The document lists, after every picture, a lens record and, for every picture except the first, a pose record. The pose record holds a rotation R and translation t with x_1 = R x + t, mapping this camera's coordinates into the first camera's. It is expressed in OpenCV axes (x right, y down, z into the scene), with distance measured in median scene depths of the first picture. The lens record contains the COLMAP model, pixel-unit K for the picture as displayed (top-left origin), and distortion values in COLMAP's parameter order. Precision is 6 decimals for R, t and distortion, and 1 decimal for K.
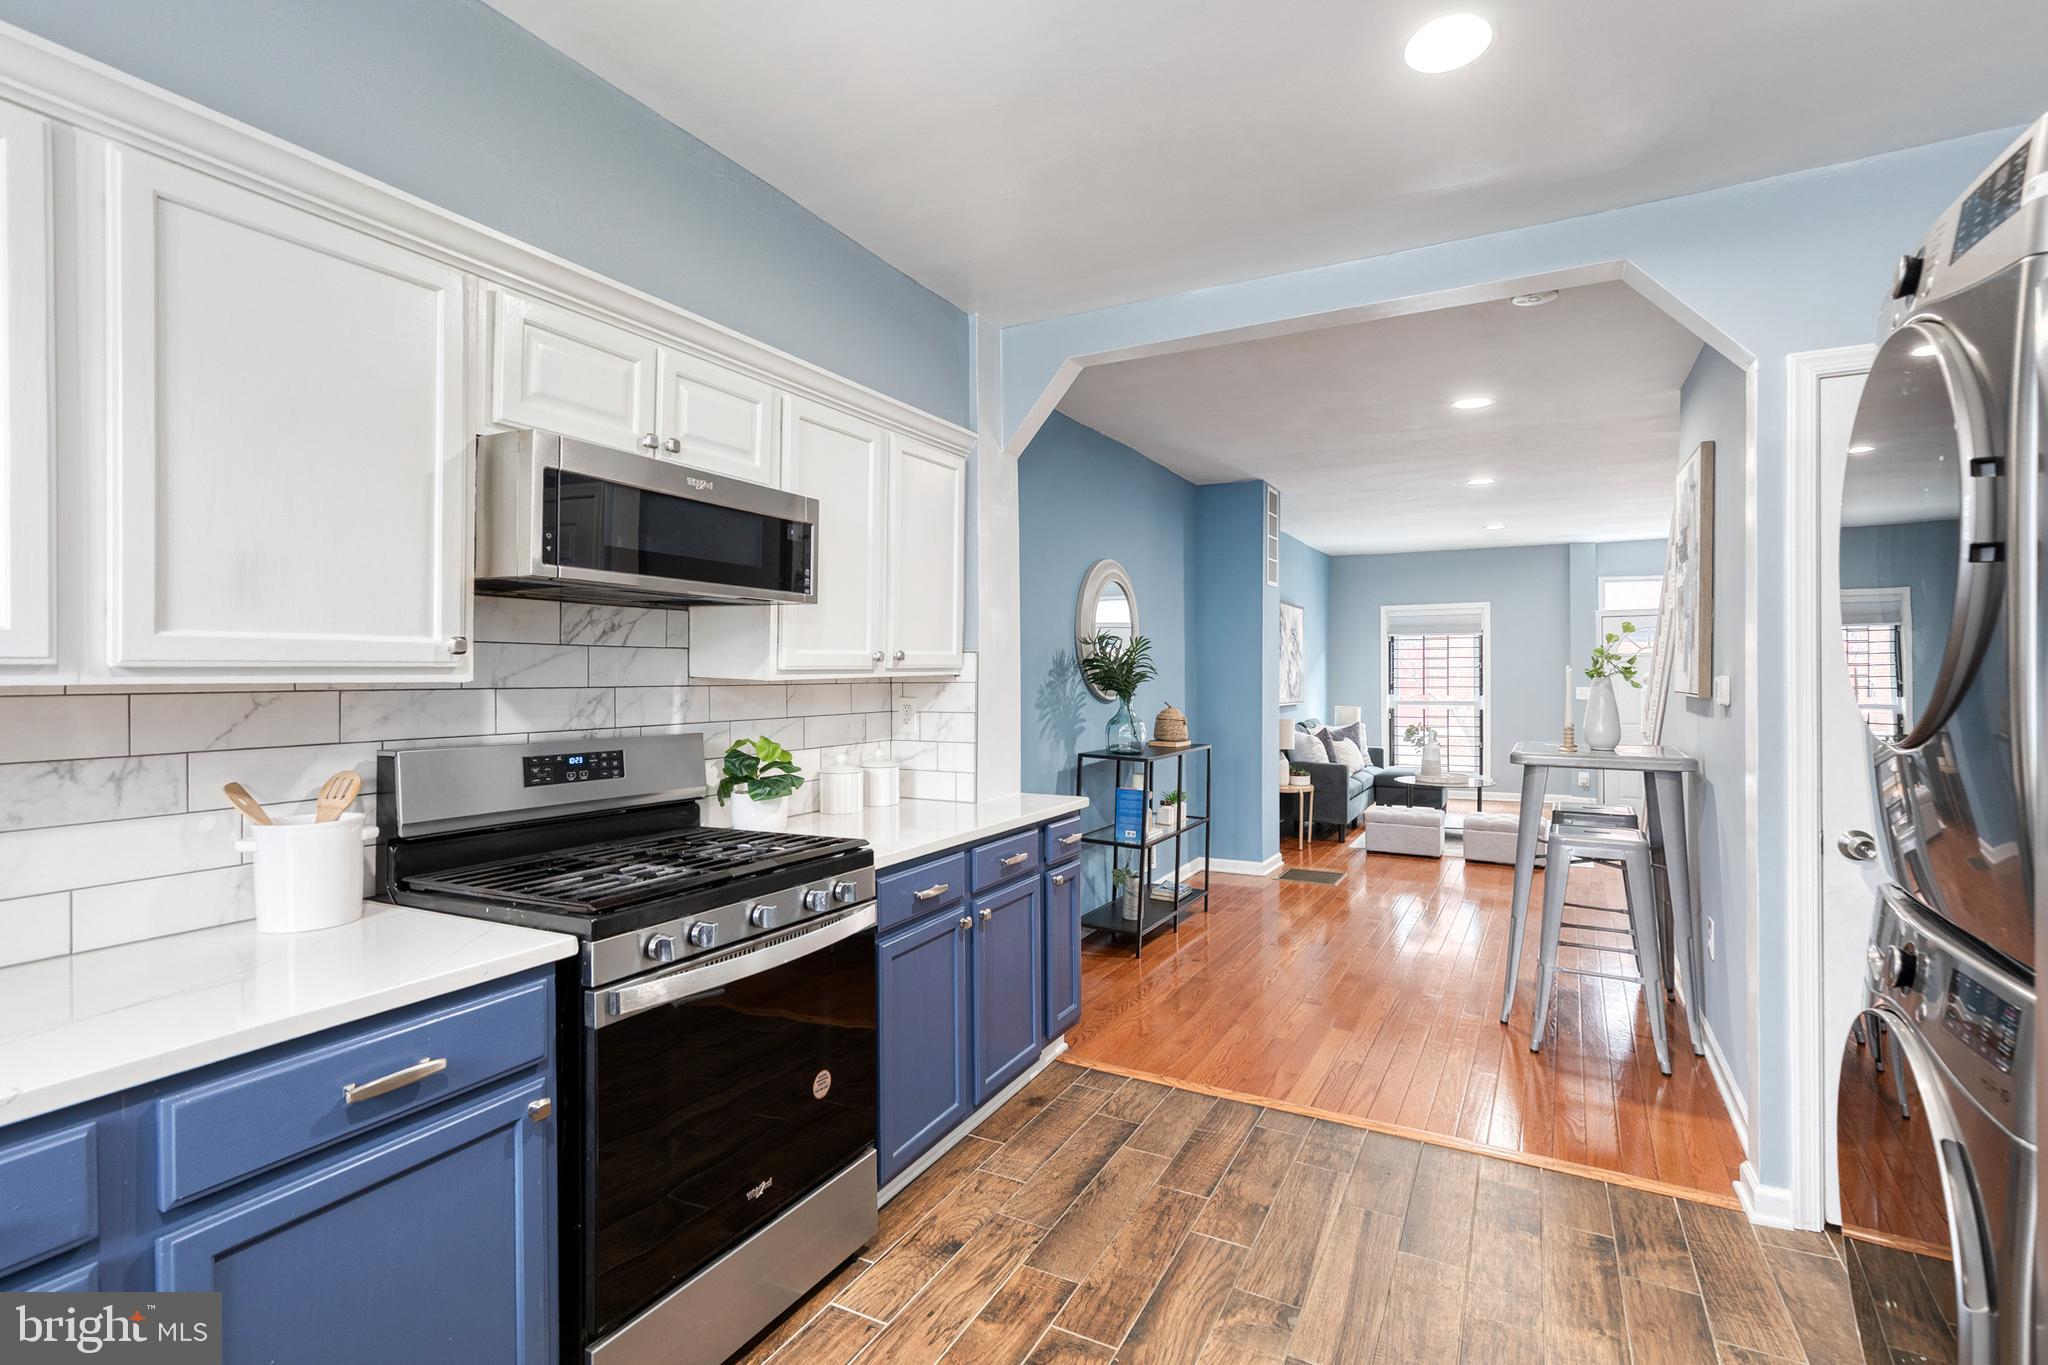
lens RADIAL K [[952.0, 0, 1025.0], [0, 952.0, 676.2], [0, 0, 1]] dist [0.002944, -0.000497]
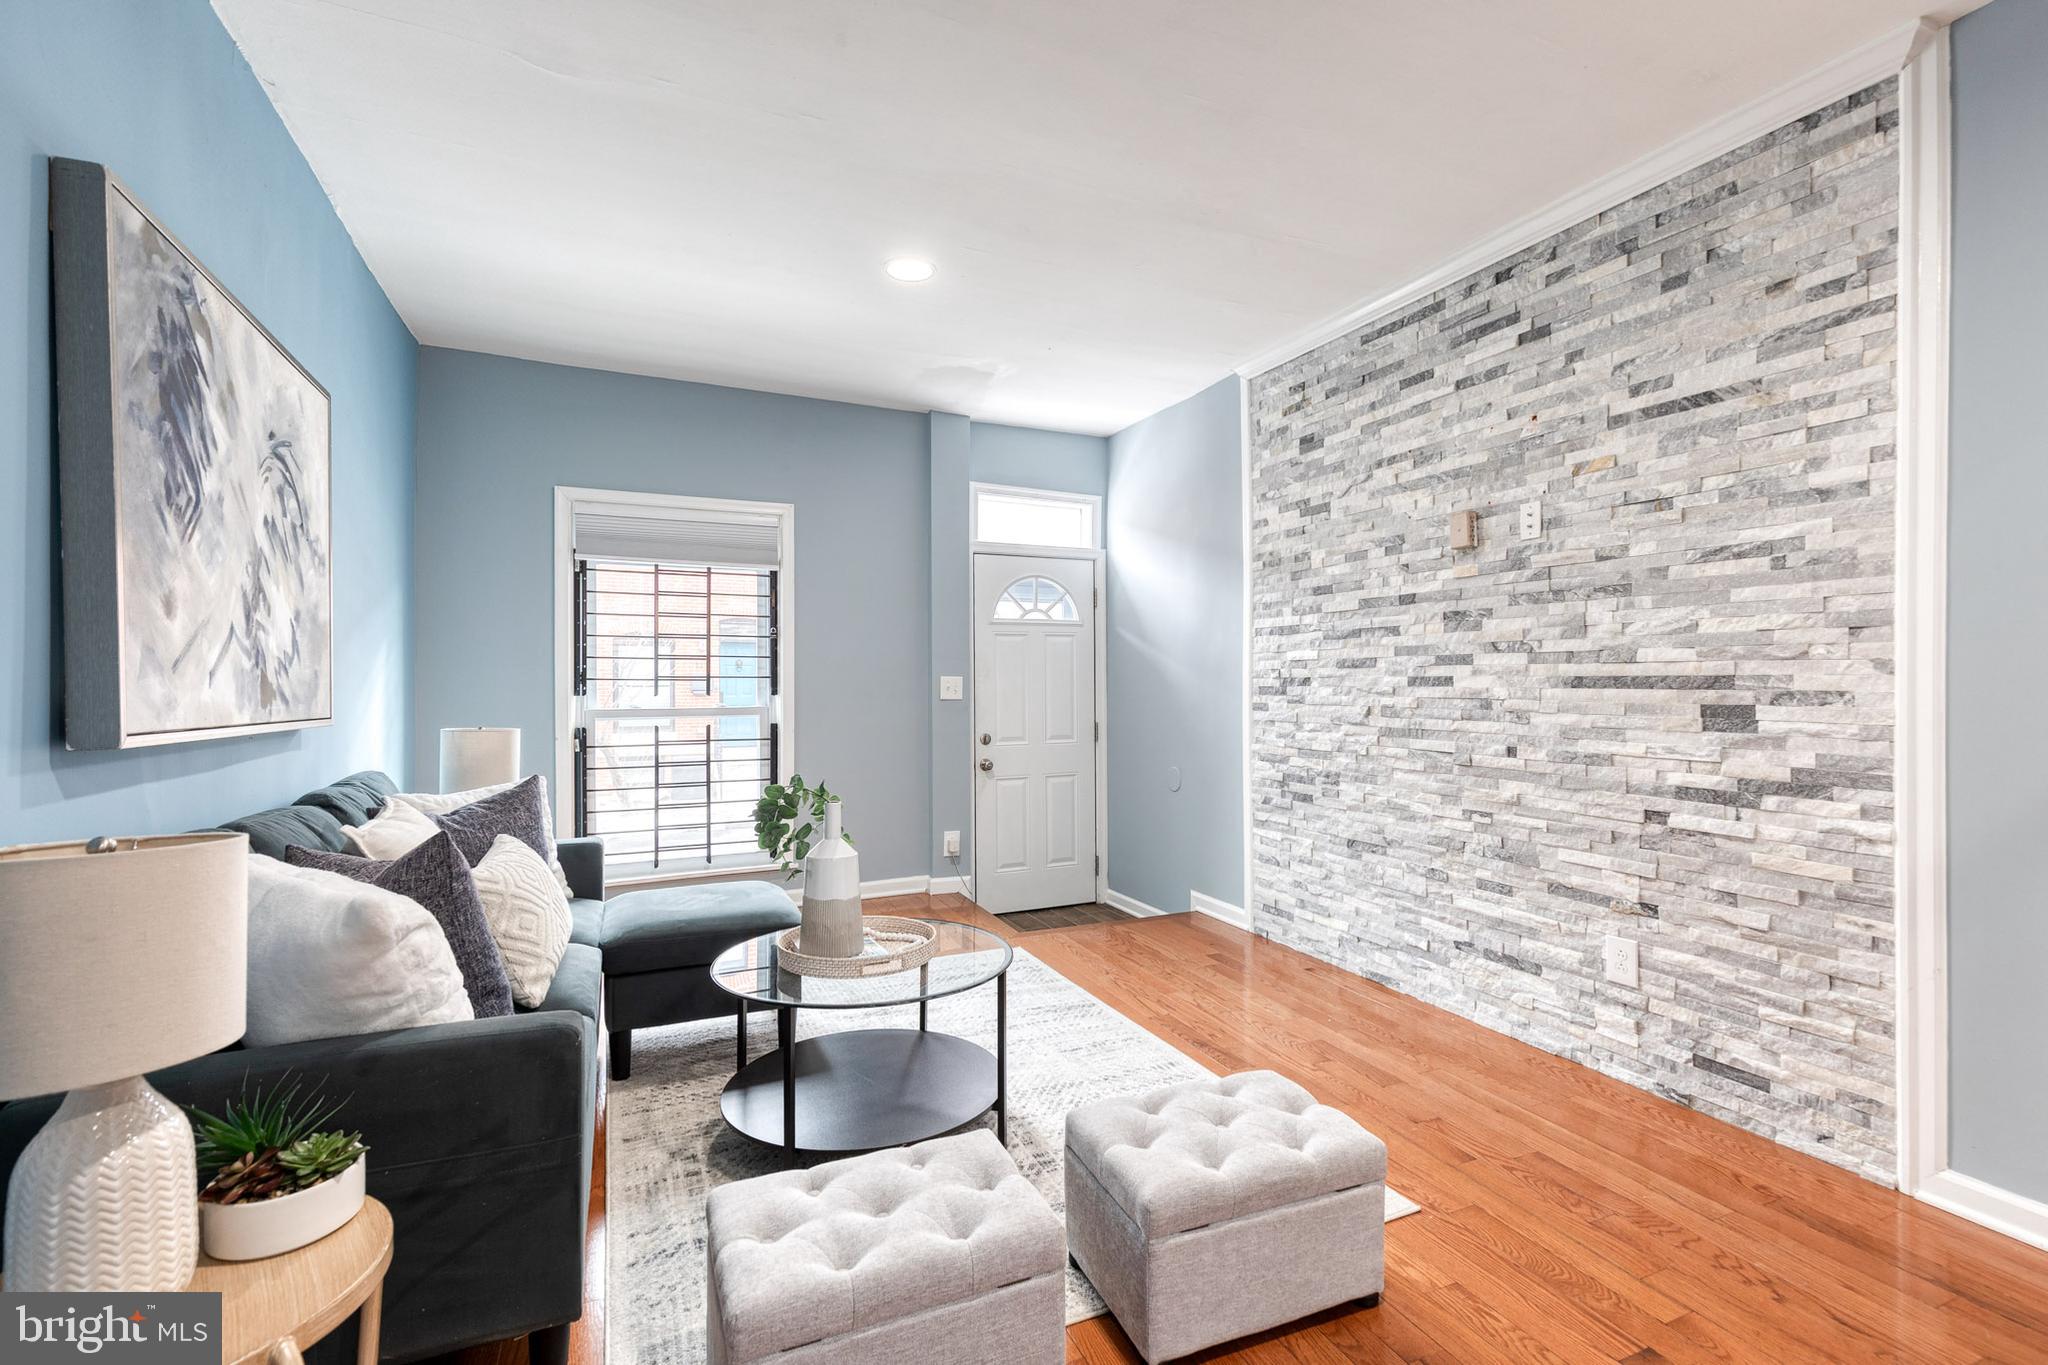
lens RADIAL K [[920.8, 0, 1043.4], [0, 920.8, 684.2], [0, 0, 1]] dist [0.002232, -0.000462]
pose [[0.594116, 0.000258, 0.804380, 0.625976], [0.001410, 0.999998, -0.001362, 0.054168], [-0.804378, 0.001943, 0.594114, 2.104926]]
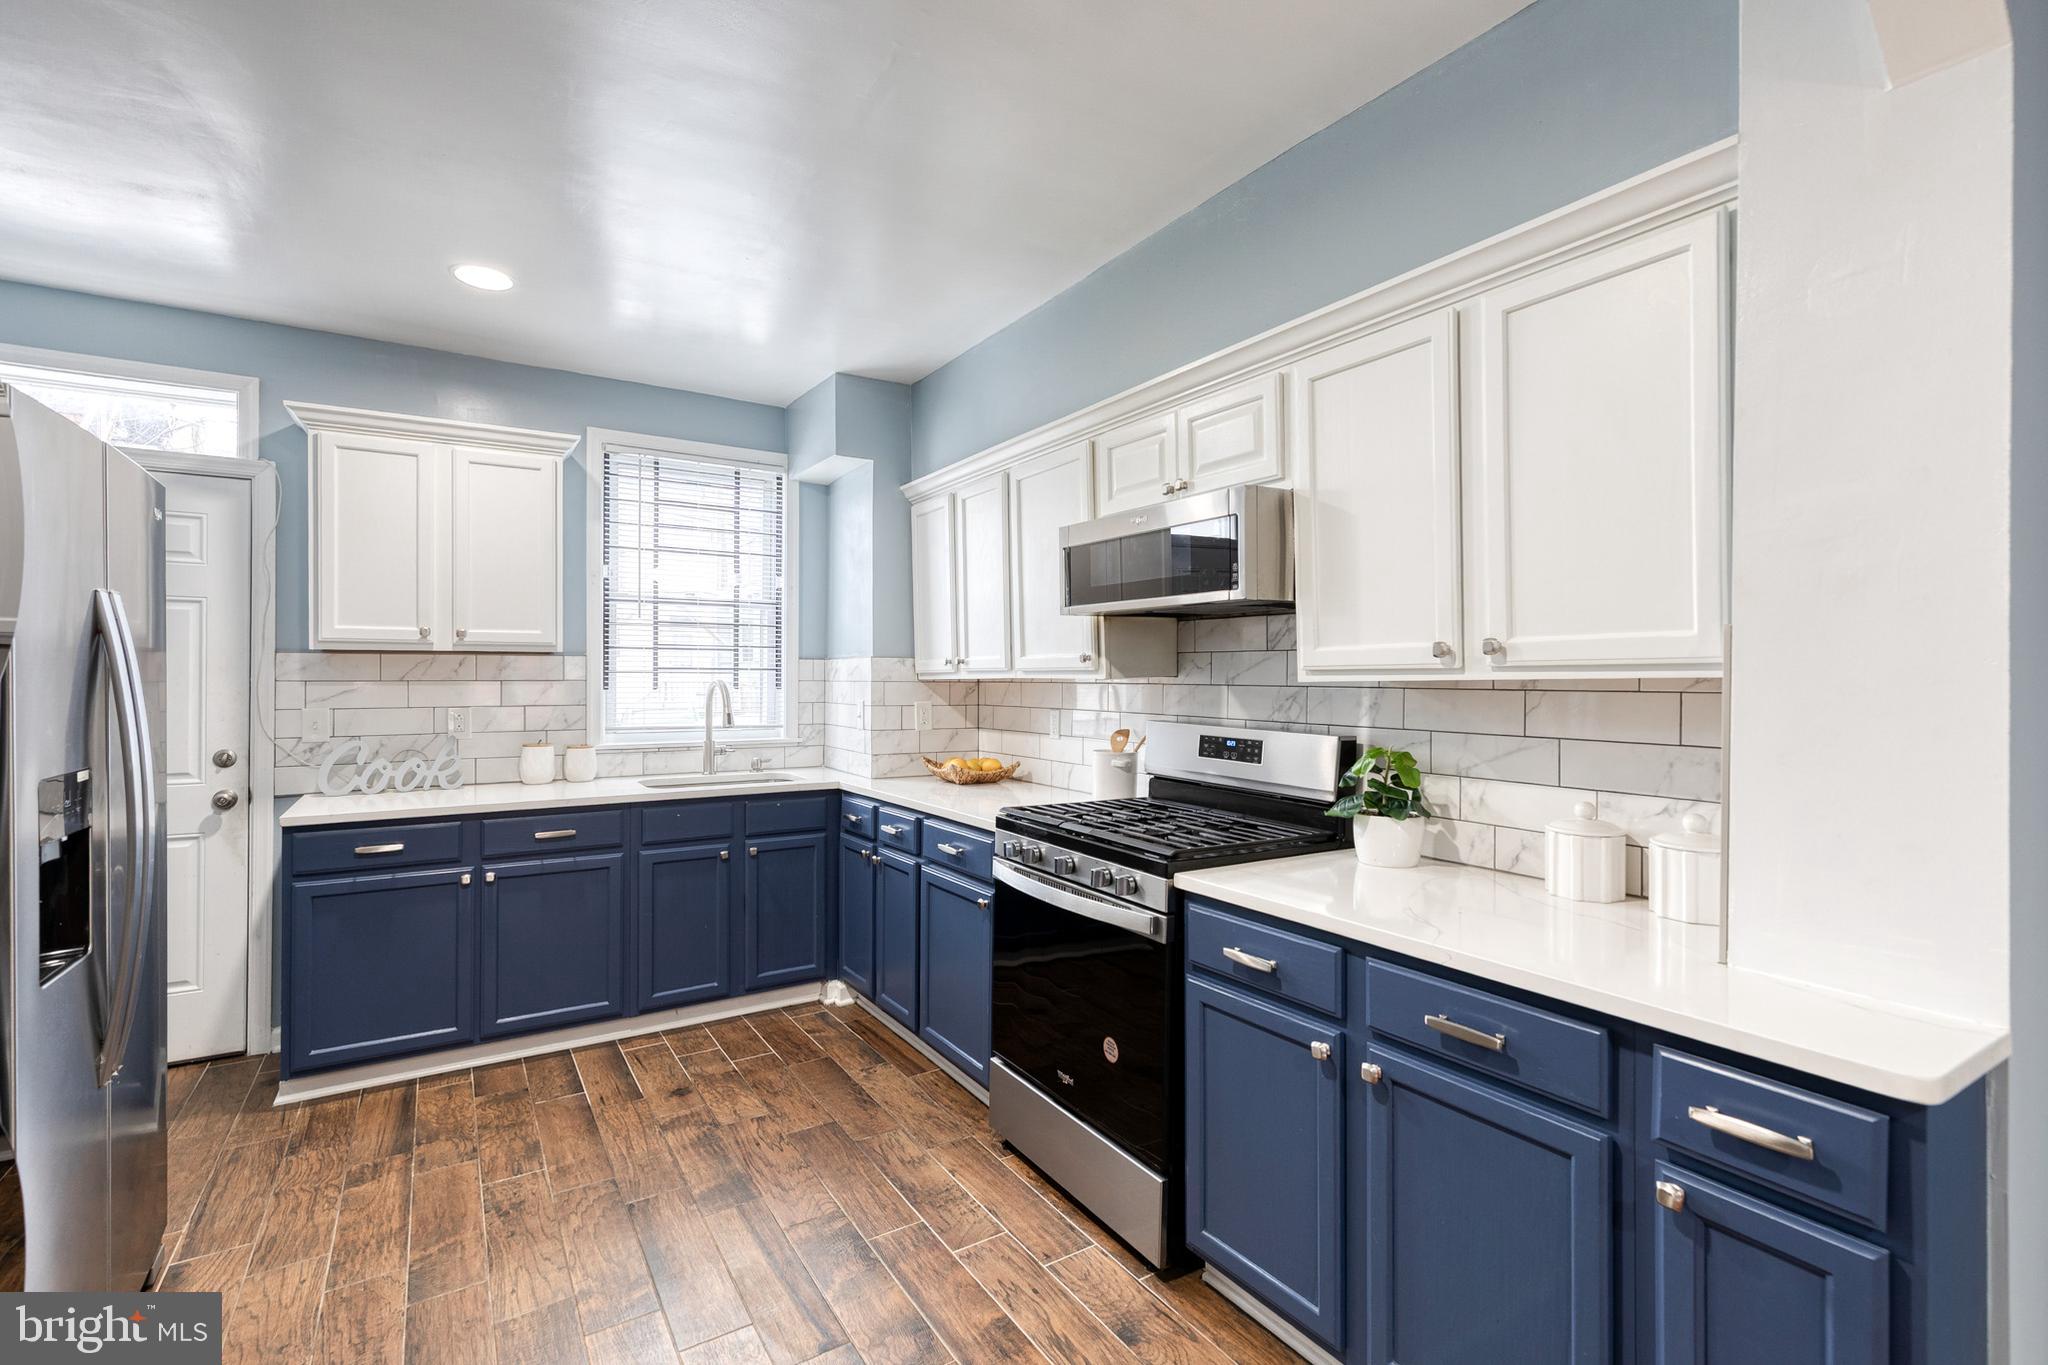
lens RADIAL K [[934.3, 0, 1045.3], [0, 934.3, 676.8], [0, 0, 1]] dist [0.008634, 0.000001]
pose [[-0.482197, 0.002513, -0.876059, 0.565737], [-0.003982, 0.999979, 0.005060, -0.003513], [0.876054, 0.005928, -0.482177, 1.074705]]
